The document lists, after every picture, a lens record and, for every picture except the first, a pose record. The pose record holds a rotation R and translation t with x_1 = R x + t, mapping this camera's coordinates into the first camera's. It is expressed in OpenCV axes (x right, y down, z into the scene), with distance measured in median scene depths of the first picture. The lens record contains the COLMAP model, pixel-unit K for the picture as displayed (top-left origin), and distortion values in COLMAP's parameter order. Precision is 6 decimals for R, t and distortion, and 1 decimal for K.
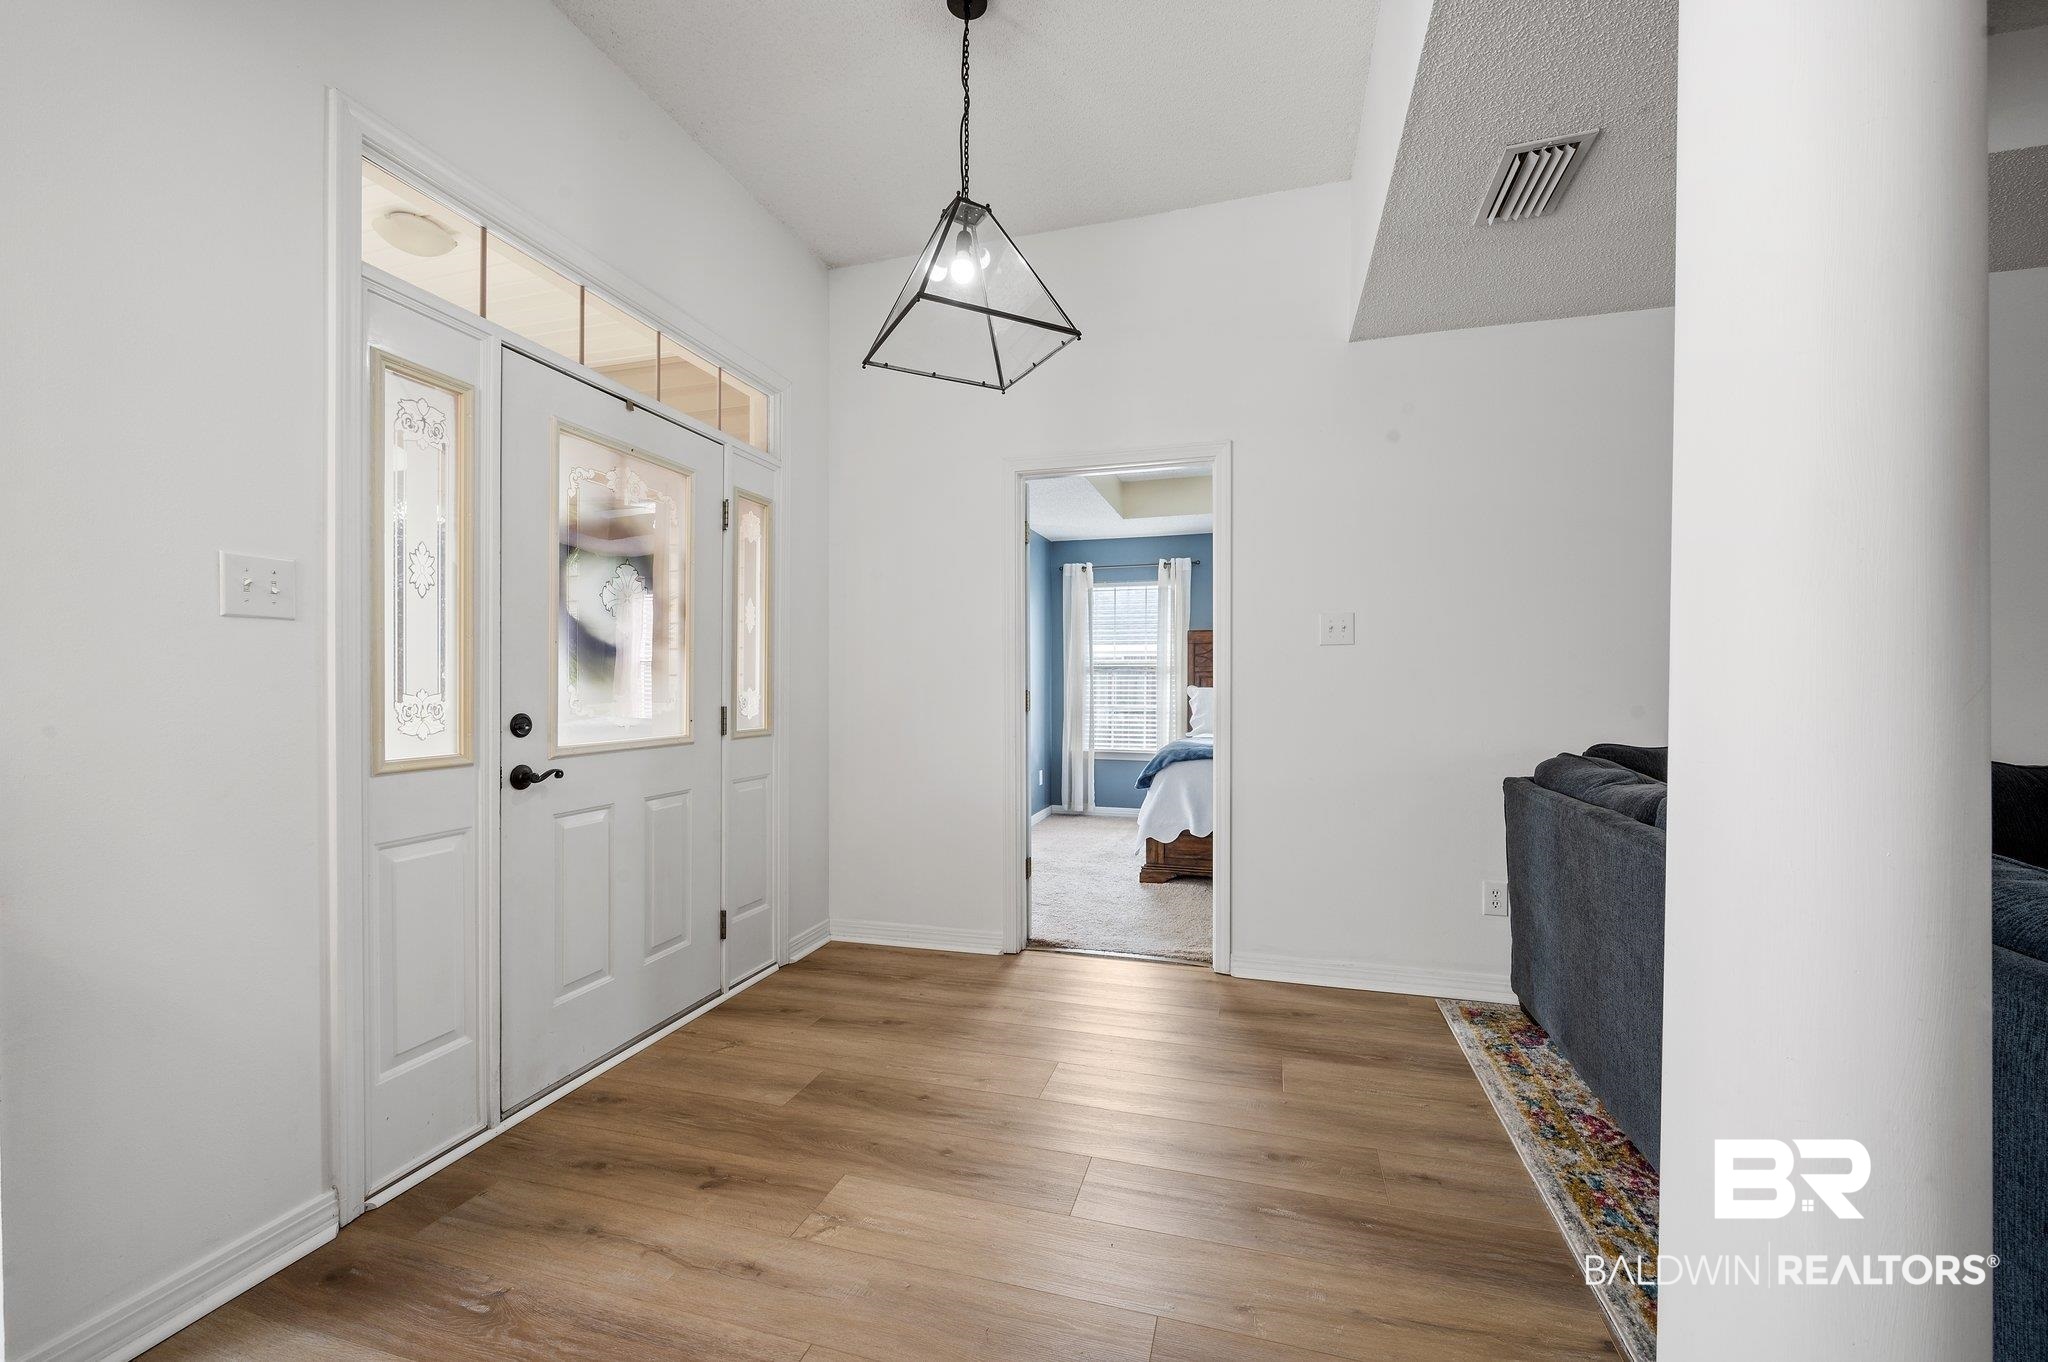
lens RADIAL K [[802.9, 0, 1033.3], [0, 802.9, 684.8], [0, 0, 1]] dist [-0.003195, -0.000482]
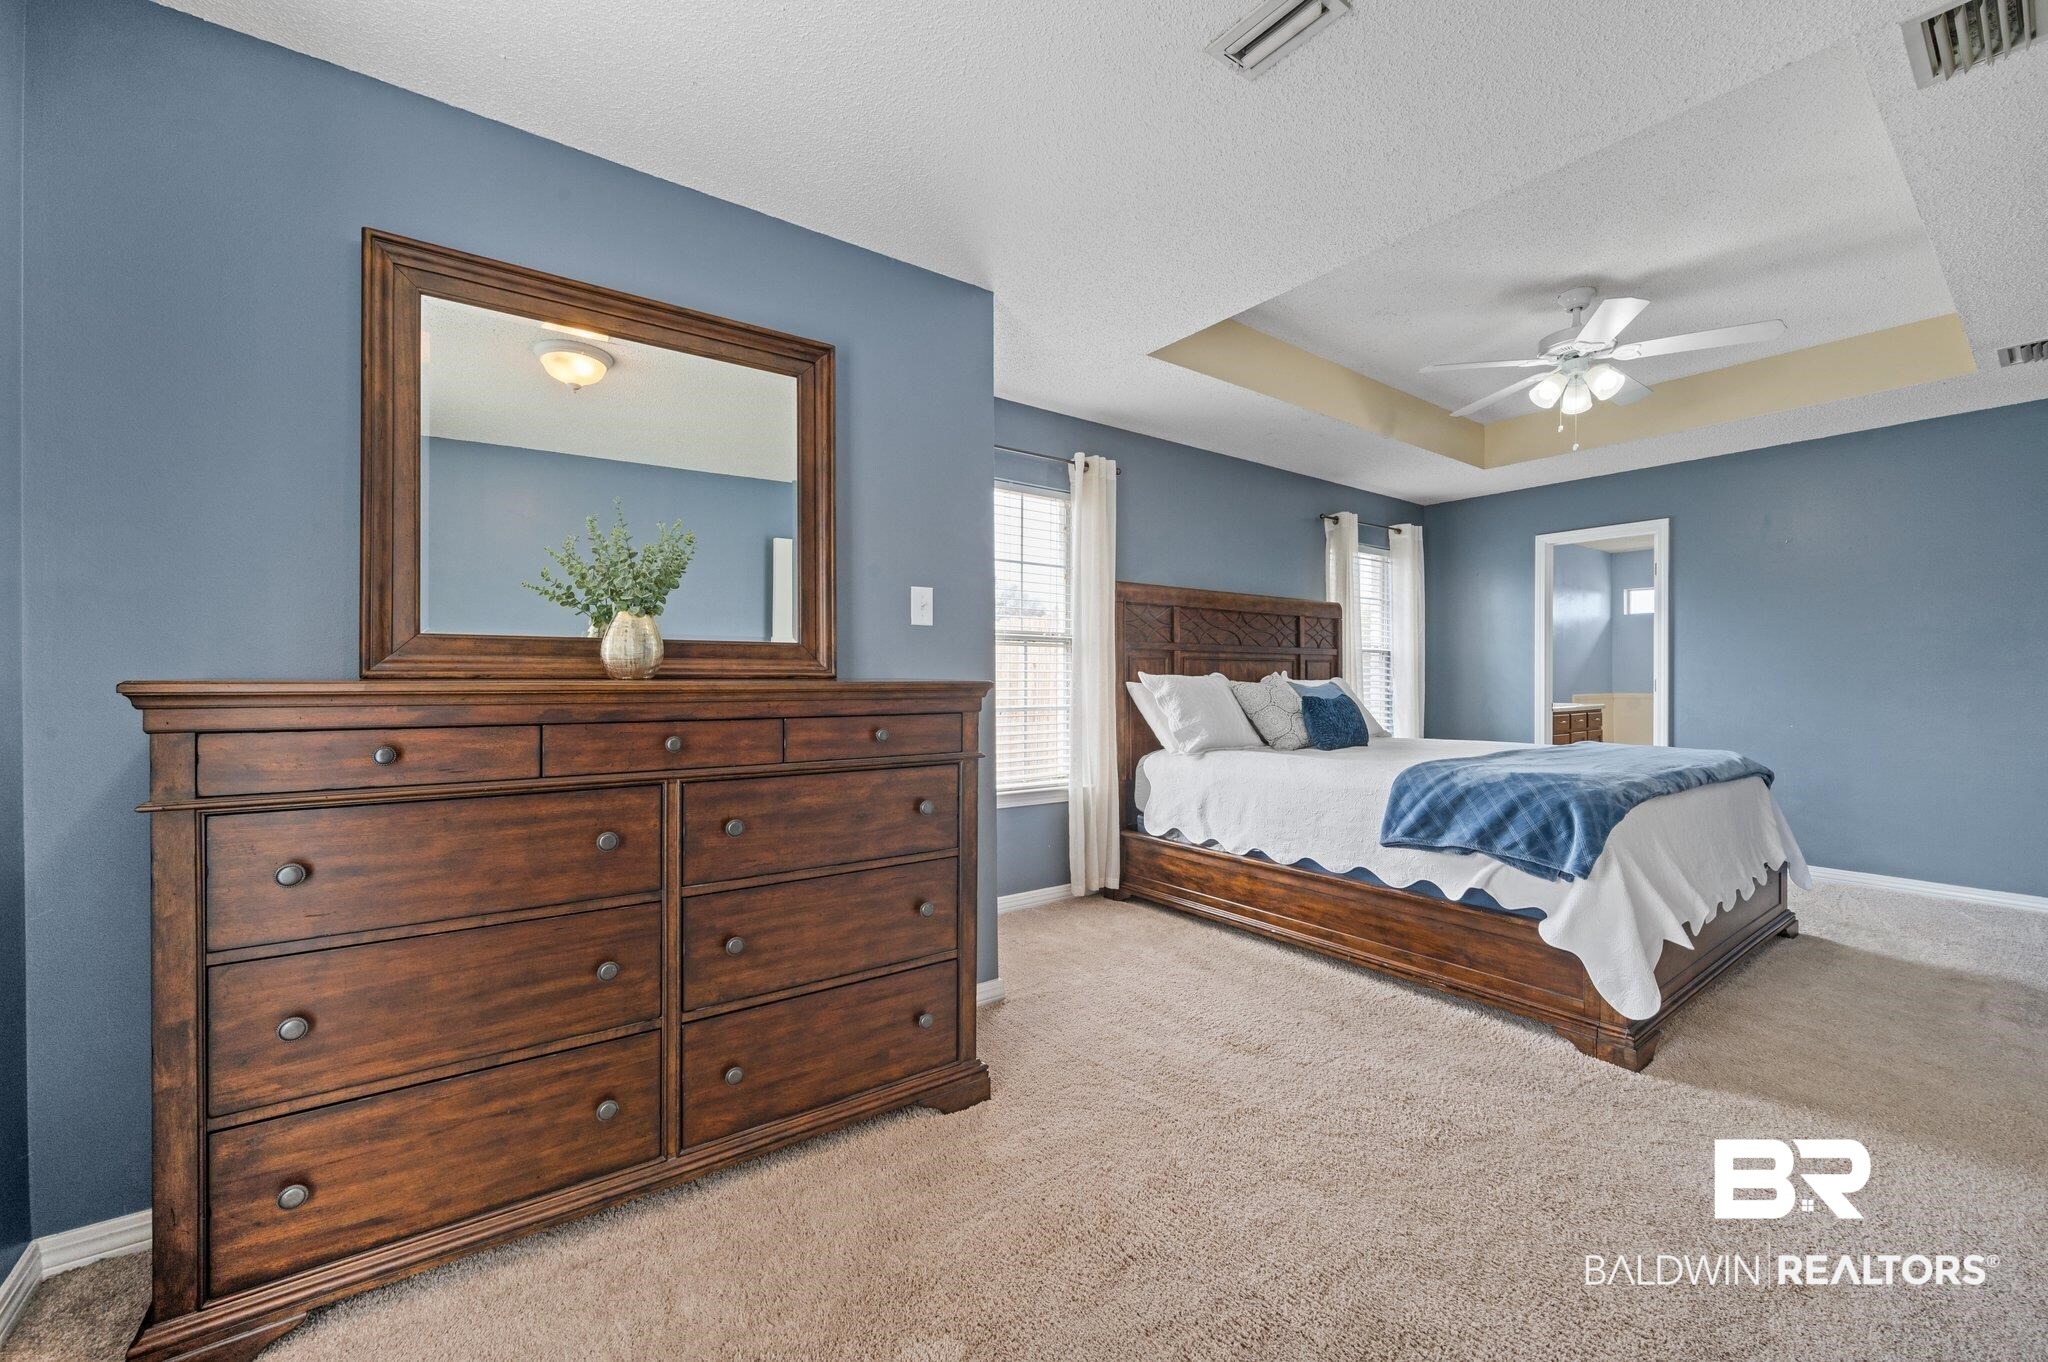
lens RADIAL K [[802.9, 0, 1018.4], [0, 802.9, 680.5], [0, 0, 1]] dist [-0.003195, -0.000482]
pose [[0.599737, -0.002333, 0.800194, -0.340203], [-0.002776, 0.999984, 0.004996, 0.005269], [-0.800192, -0.005218, 0.599721, 0.700321]]
